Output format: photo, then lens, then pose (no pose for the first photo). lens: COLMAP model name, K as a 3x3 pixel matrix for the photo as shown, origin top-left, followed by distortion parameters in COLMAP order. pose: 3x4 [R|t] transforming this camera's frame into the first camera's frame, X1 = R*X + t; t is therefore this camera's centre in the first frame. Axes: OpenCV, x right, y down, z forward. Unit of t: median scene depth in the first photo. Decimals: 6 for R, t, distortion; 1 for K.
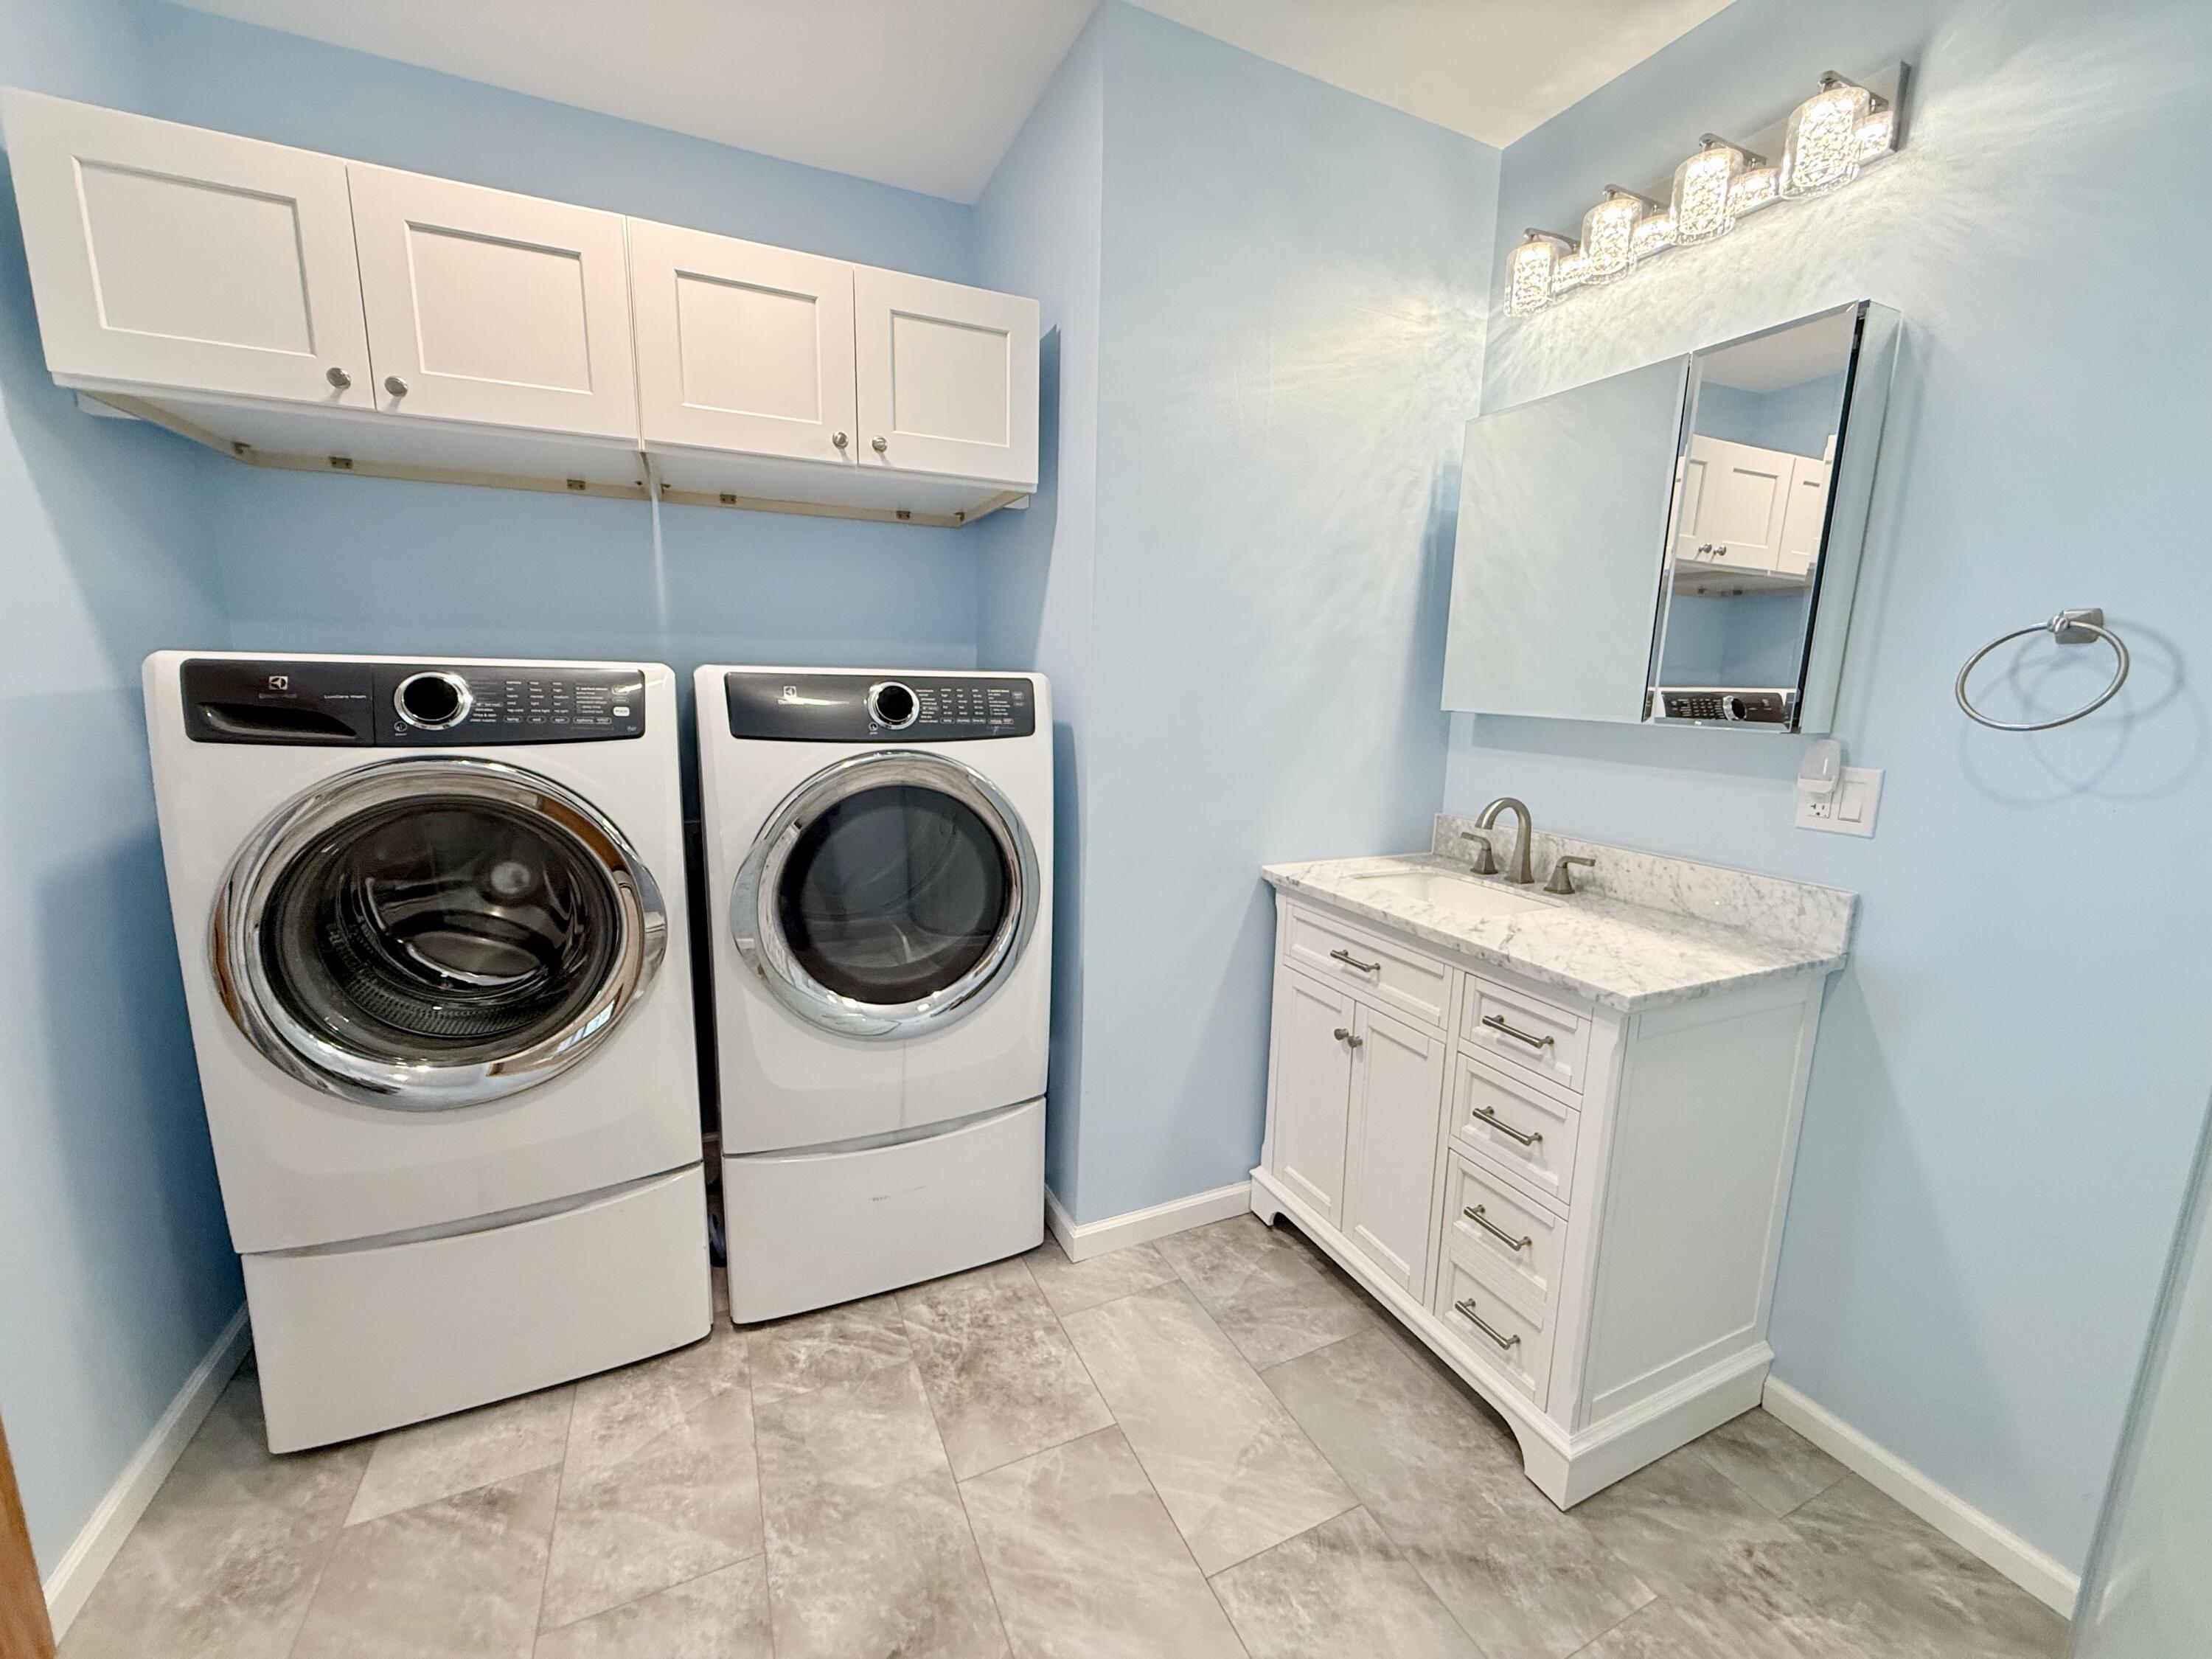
lens RADIAL K [[878.8, 0, 1101.8], [0, 878.8, 831.4], [0, 0, 1]] dist [0.000707, -0.000289]
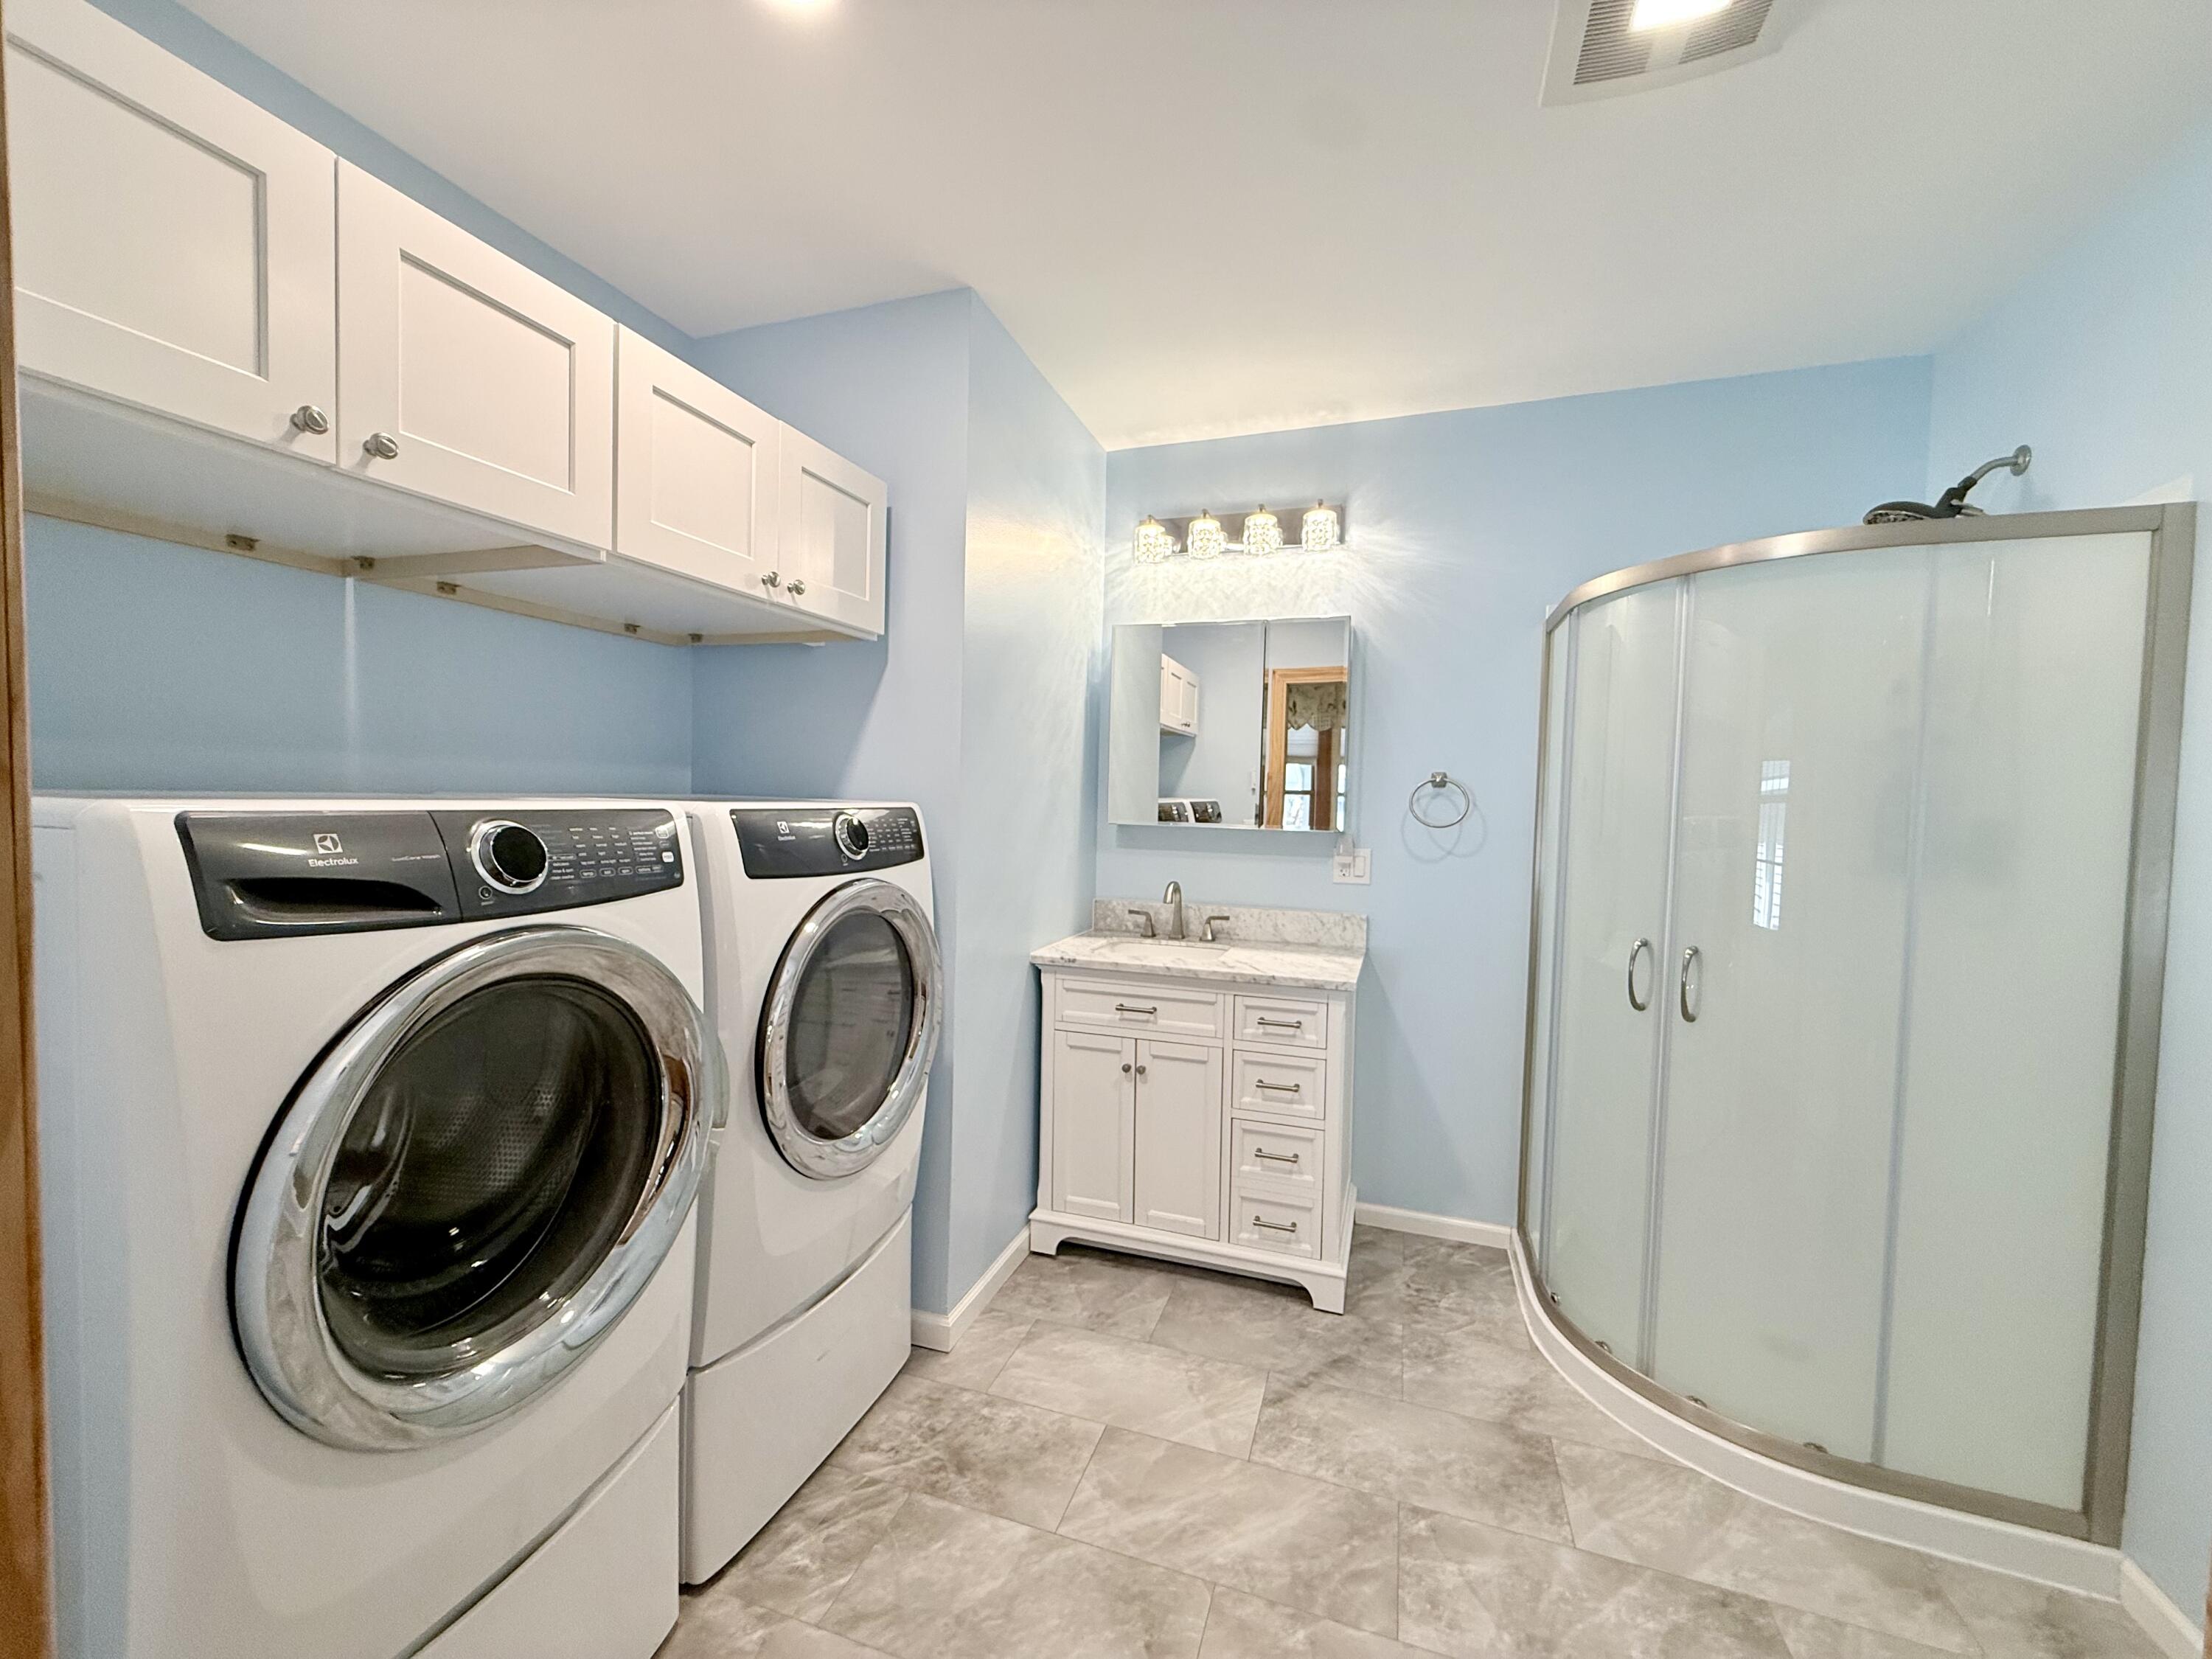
lens RADIAL K [[878.8, 0, 1101.8], [0, 878.8, 831.4], [0, 0, 1]] dist [0.000707, -0.000289]
pose [[0.691753, -0.036941, 0.721189, -0.802985], [0.120340, 0.990623, -0.064686, -0.048155], [-0.712037, 0.131535, 0.689711, 0.073503]]
